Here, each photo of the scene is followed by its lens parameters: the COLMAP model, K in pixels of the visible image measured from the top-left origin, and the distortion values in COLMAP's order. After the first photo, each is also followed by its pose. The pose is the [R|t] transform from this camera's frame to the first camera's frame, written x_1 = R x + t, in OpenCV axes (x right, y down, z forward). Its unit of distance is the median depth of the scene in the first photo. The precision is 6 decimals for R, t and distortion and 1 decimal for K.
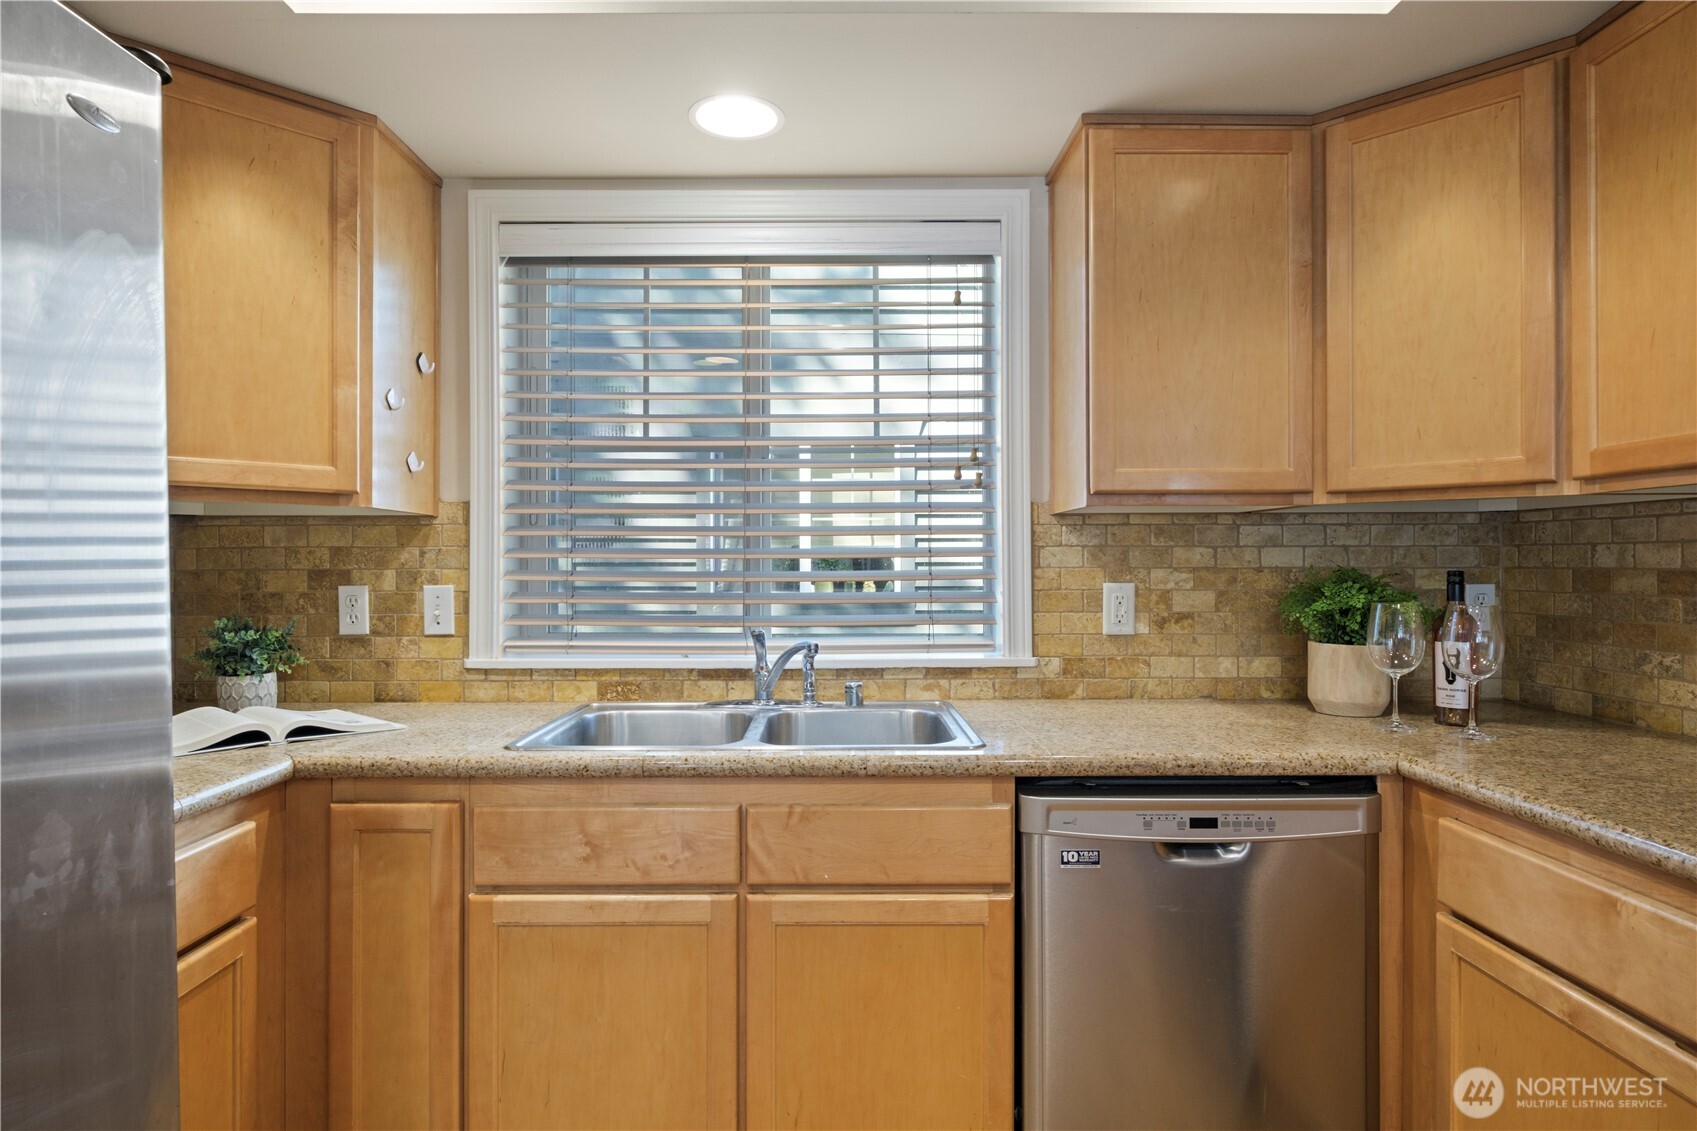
lens RADIAL K [[934.9, 0, 843.7], [0, 934.9, 563.0], [0, 0, 1]] dist [-0.004731, -0.001866]
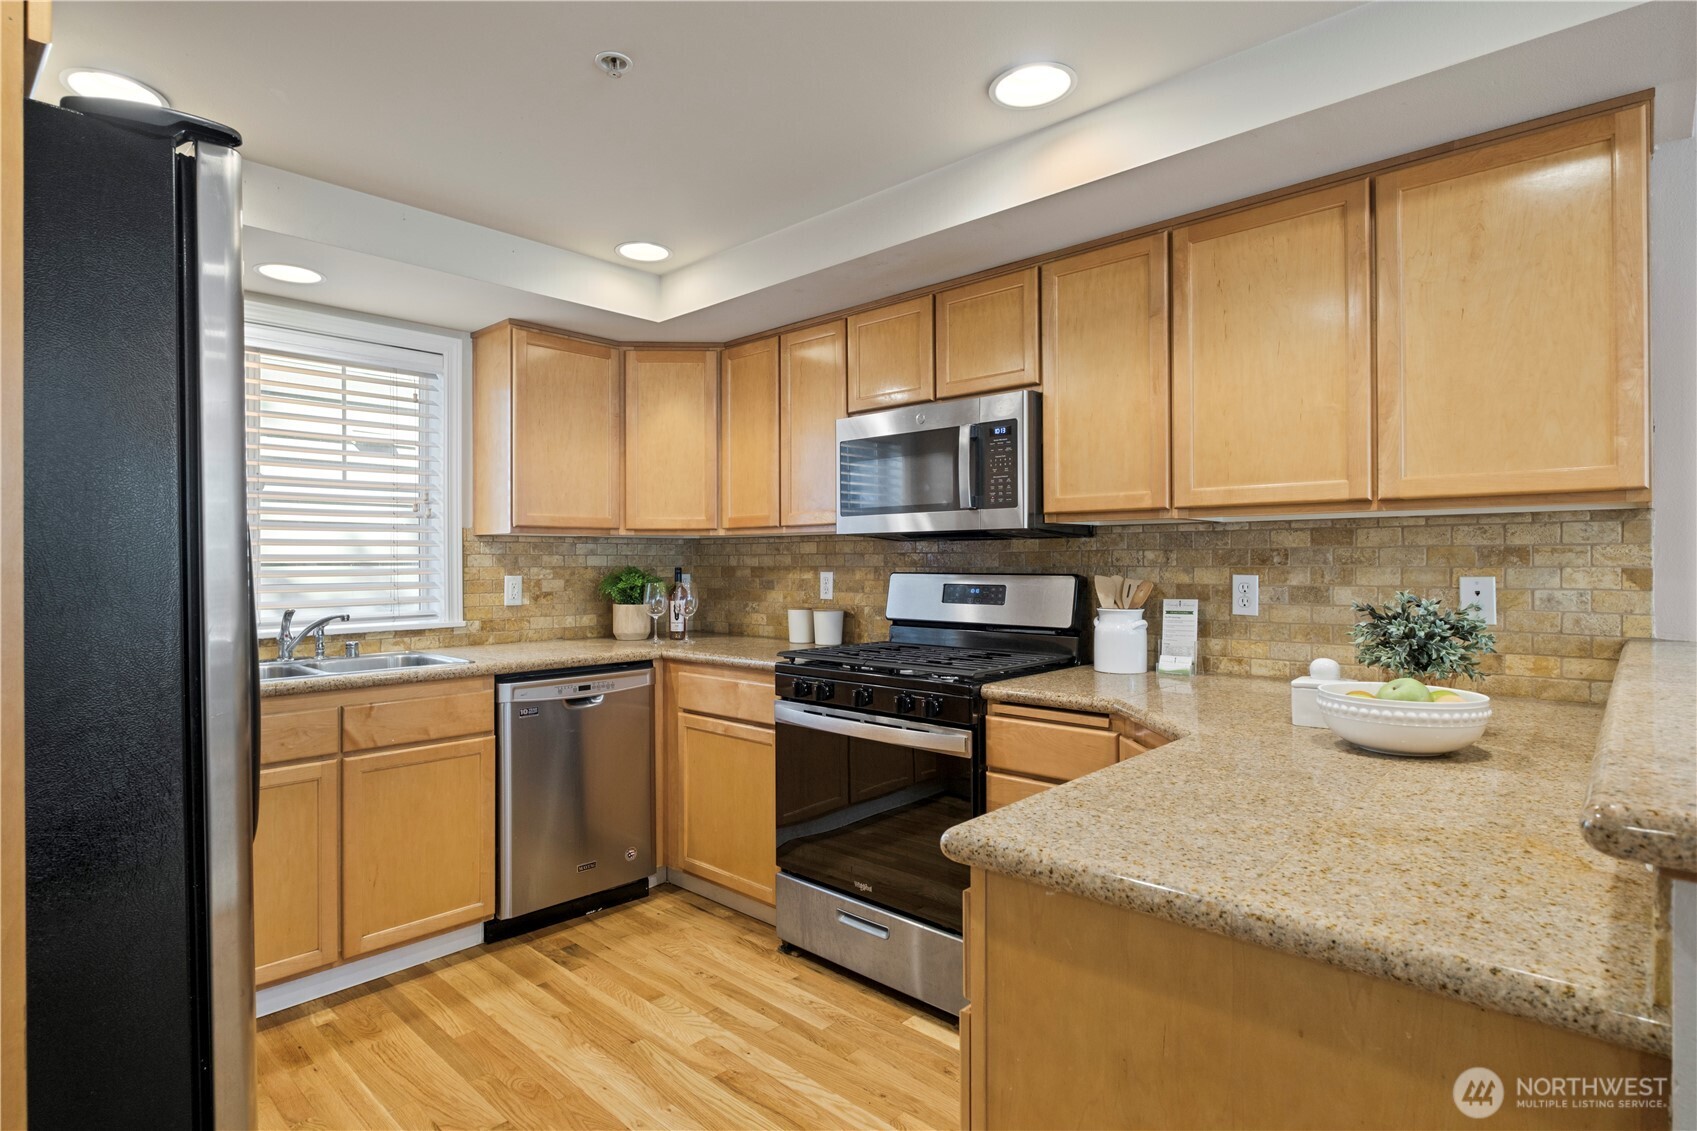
lens RADIAL K [[868.0, 0, 846.0], [0, 868.0, 564.6], [0, 0, 1]] dist [-0.000876, 0.000049]
pose [[0.682661, -0.002453, 0.730731, -0.538499], [0.001202, 0.999997, 0.002234, -0.002390], [-0.730734, -0.000647, 0.682662, -0.643363]]
